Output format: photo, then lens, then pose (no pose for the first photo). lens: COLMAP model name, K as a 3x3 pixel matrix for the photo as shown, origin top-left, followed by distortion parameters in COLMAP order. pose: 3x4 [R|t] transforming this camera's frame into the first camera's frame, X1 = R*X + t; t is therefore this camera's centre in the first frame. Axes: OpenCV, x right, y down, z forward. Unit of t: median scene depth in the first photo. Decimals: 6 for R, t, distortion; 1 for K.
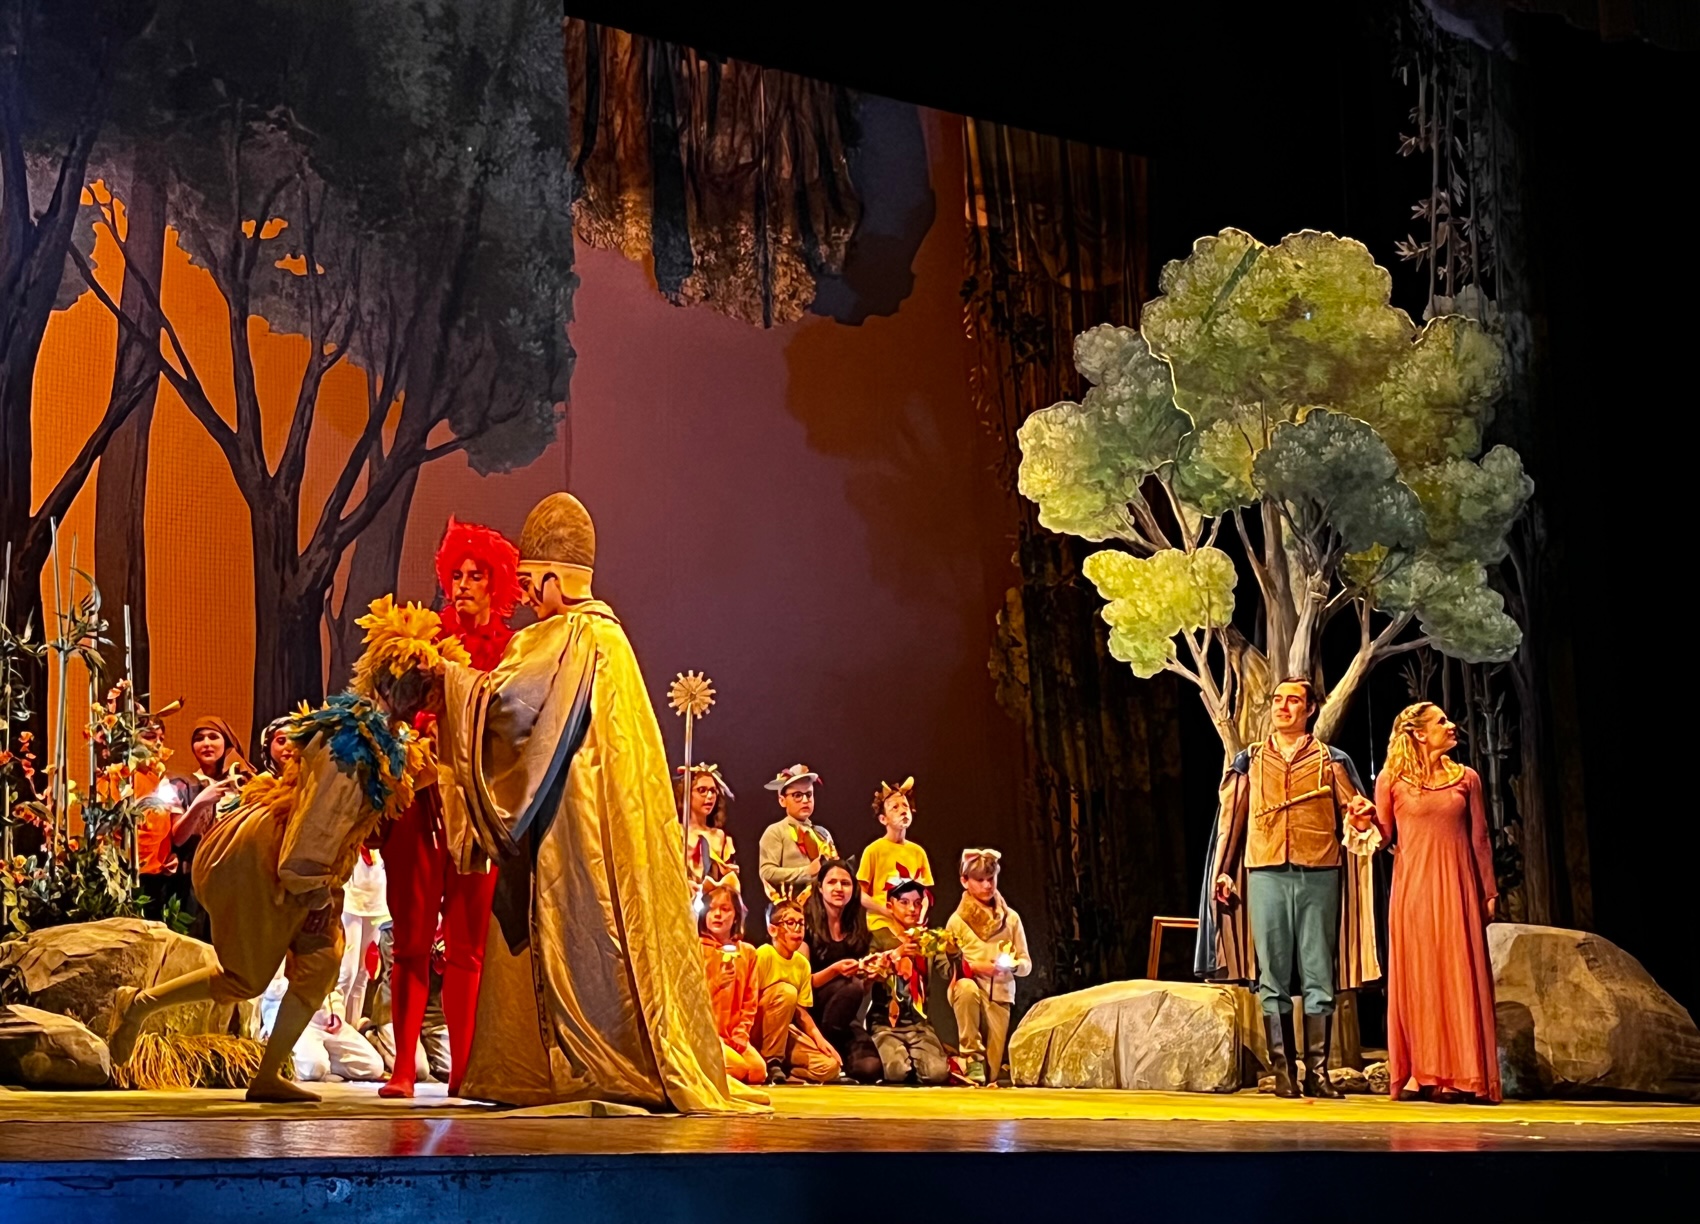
lens RADIAL K [[2704.0, 0, 717.1], [0, 2704.0, 567.1], [0, 0, 1]] dist [0.075447, 0.000000]
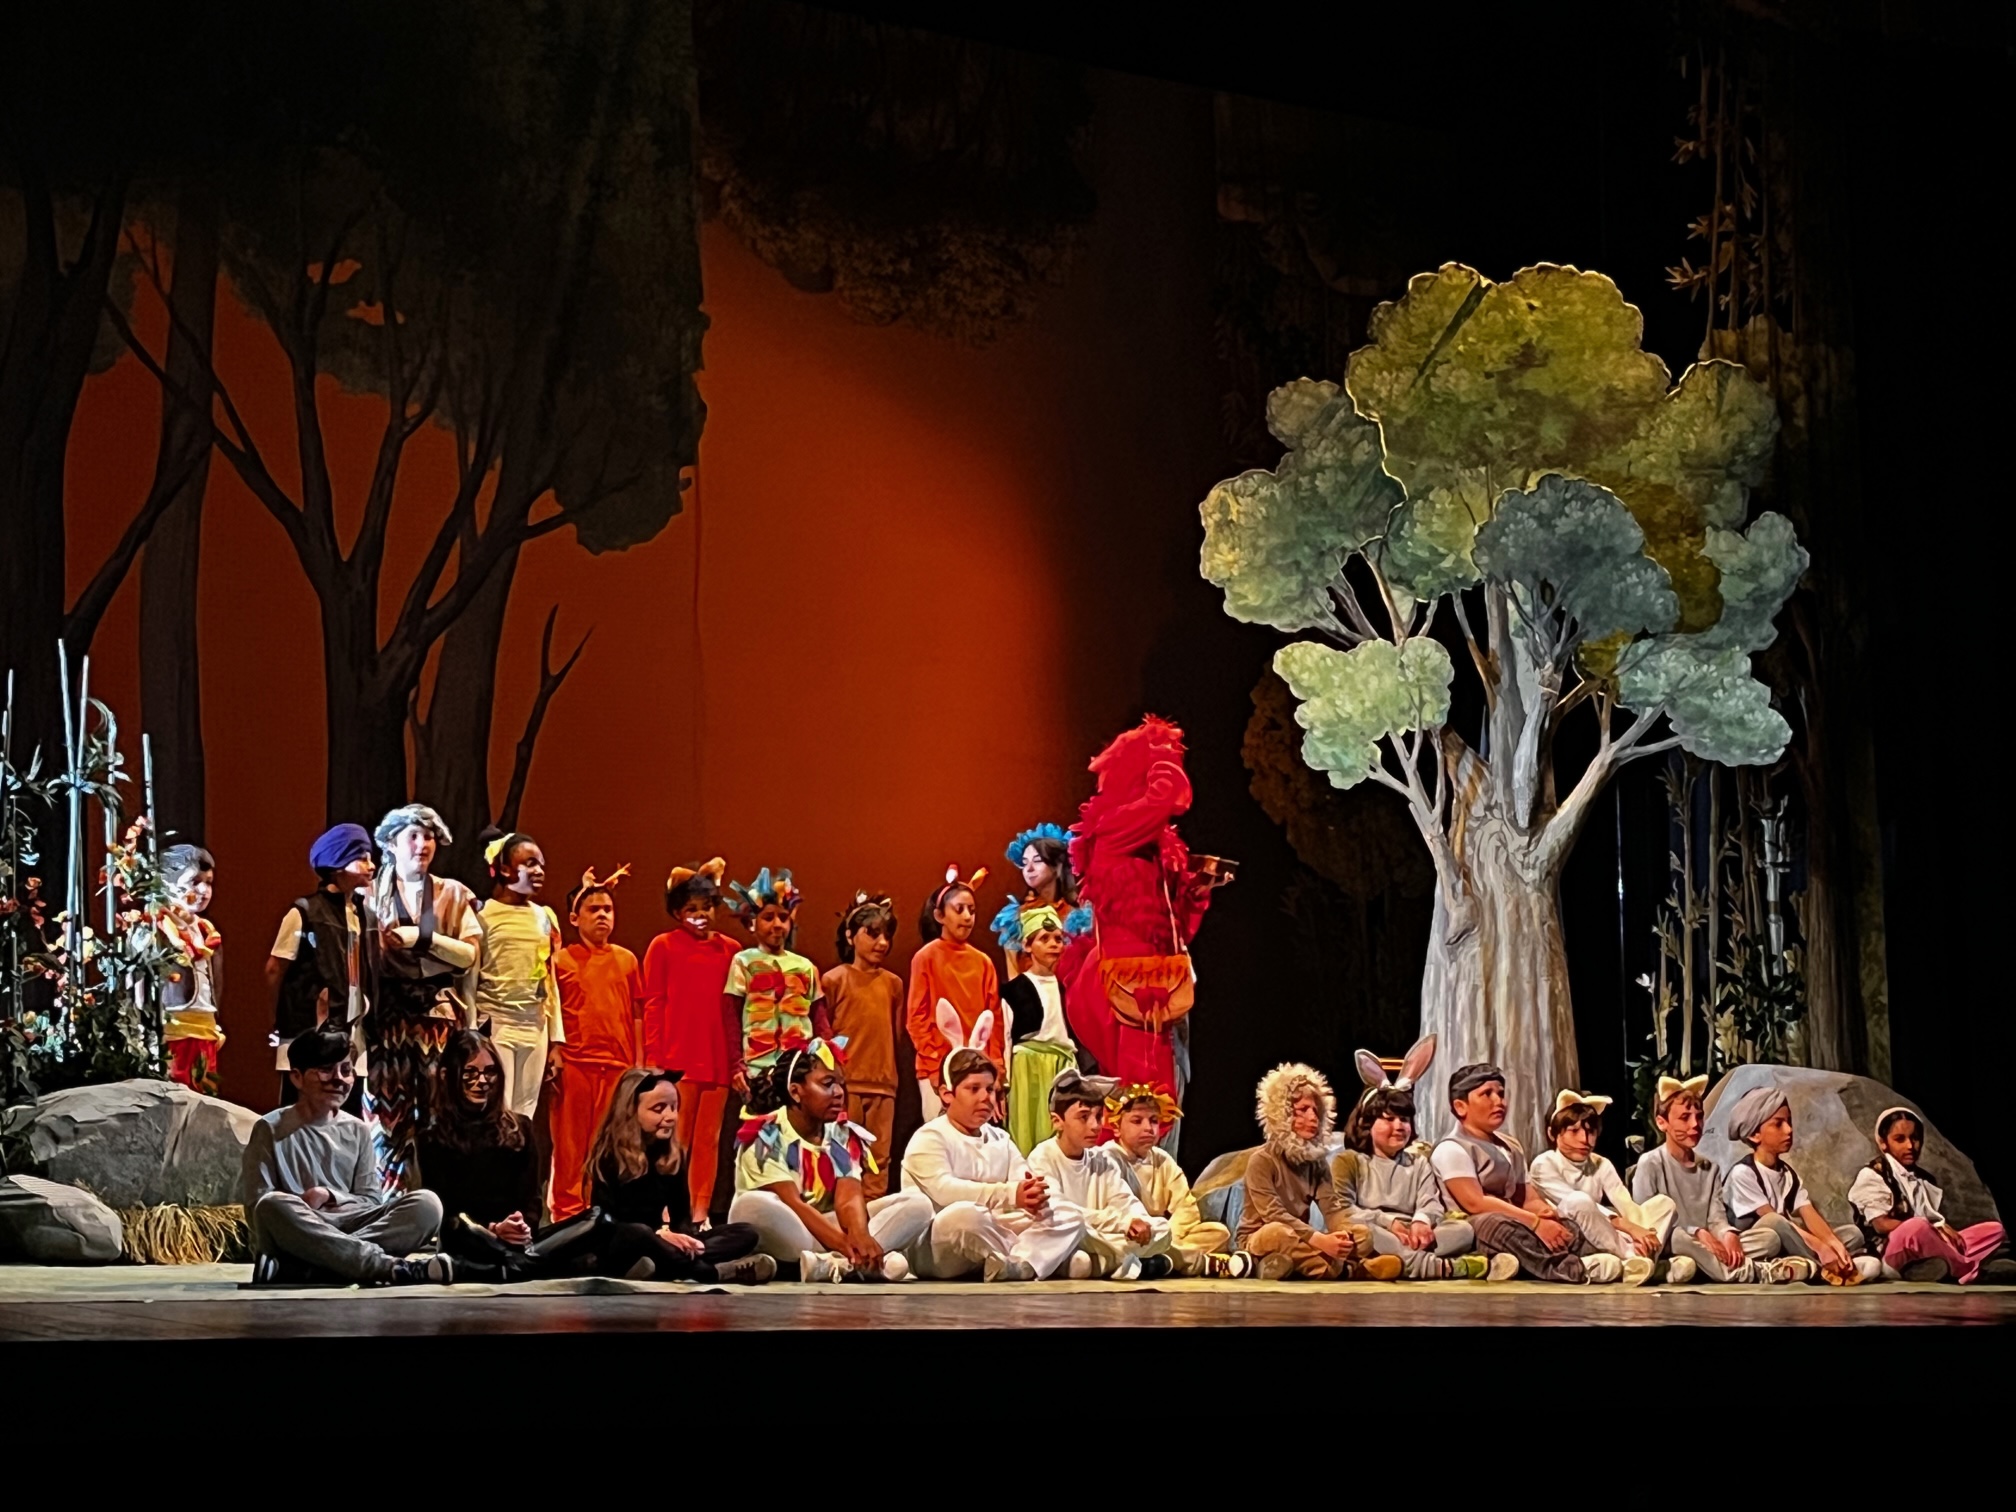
lens RADIAL K [[3546.6, 0, 1005.4], [0, 3546.6, 755.9], [0, 0, 1]] dist [0.077516, 0.000000]
pose [[0.999722, -0.006041, -0.022785, 0.072719], [0.007253, 0.998543, 0.053476, -0.030452], [0.022429, -0.053626, 0.998309, -0.137155]]
